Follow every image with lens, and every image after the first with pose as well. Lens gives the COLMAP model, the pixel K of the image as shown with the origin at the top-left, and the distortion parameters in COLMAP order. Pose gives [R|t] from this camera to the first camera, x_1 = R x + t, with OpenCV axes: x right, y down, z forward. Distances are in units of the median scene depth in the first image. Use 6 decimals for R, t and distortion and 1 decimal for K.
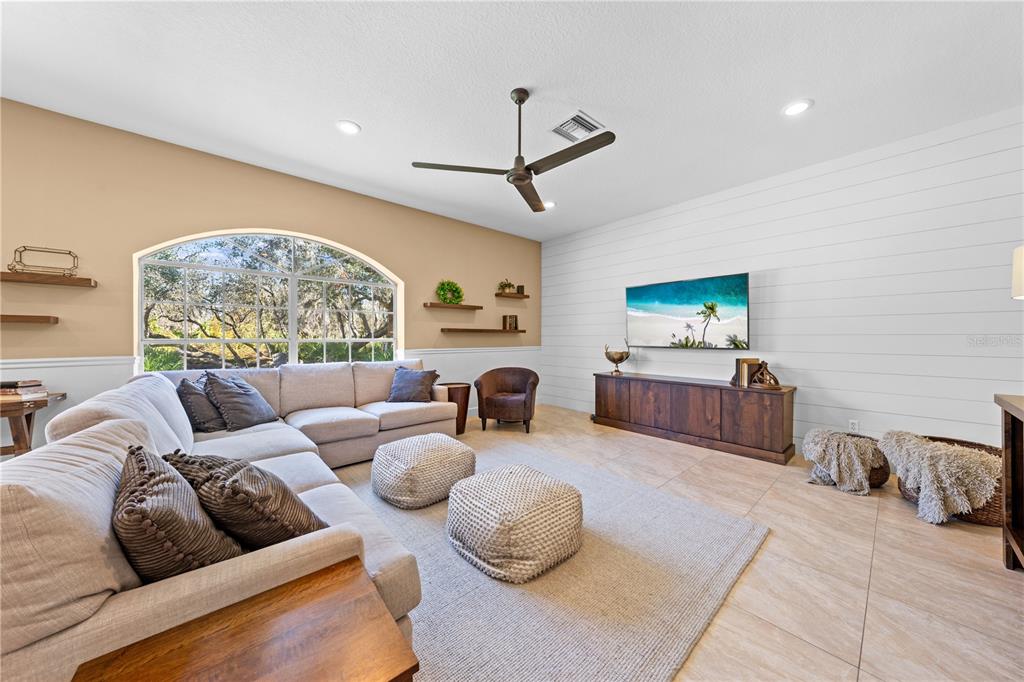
lens RADIAL K [[346.6, 0, 514.8], [0, 346.6, 336.3], [0, 0, 1]] dist [-0.003239, -0.000074]
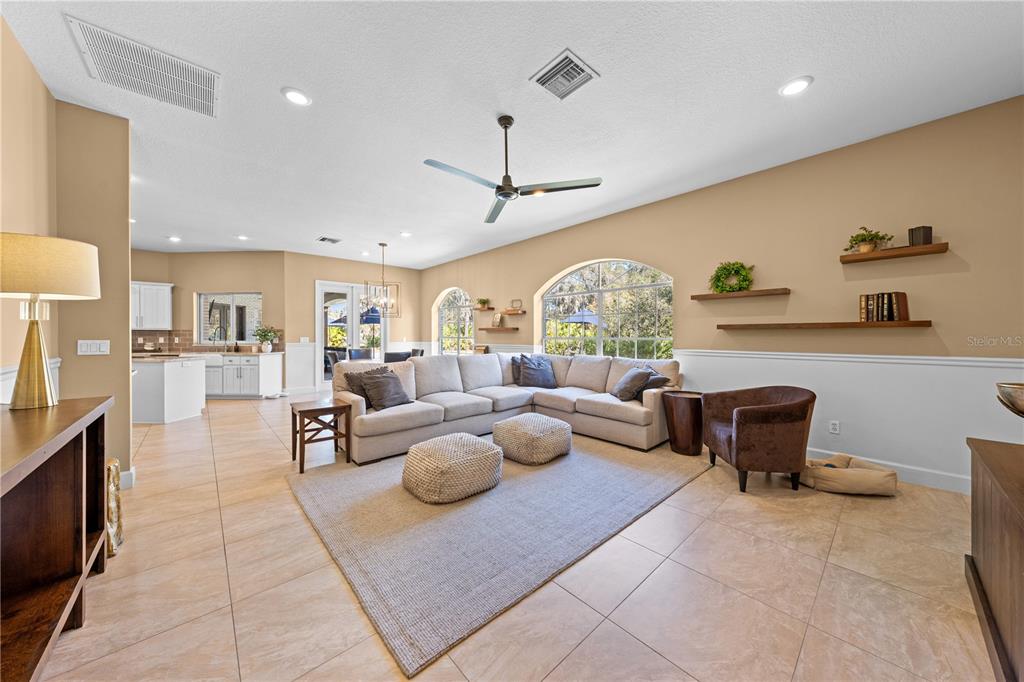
lens RADIAL K [[346.6, 0, 511.0], [0, 346.6, 335.2], [0, 0, 1]] dist [-0.003239, -0.000074]
pose [[0.001389, 0.001538, -0.999998, 0.574372], [0.004216, 0.999990, 0.001544, -0.002491], [0.999990, -0.004218, 0.001382, 0.514769]]
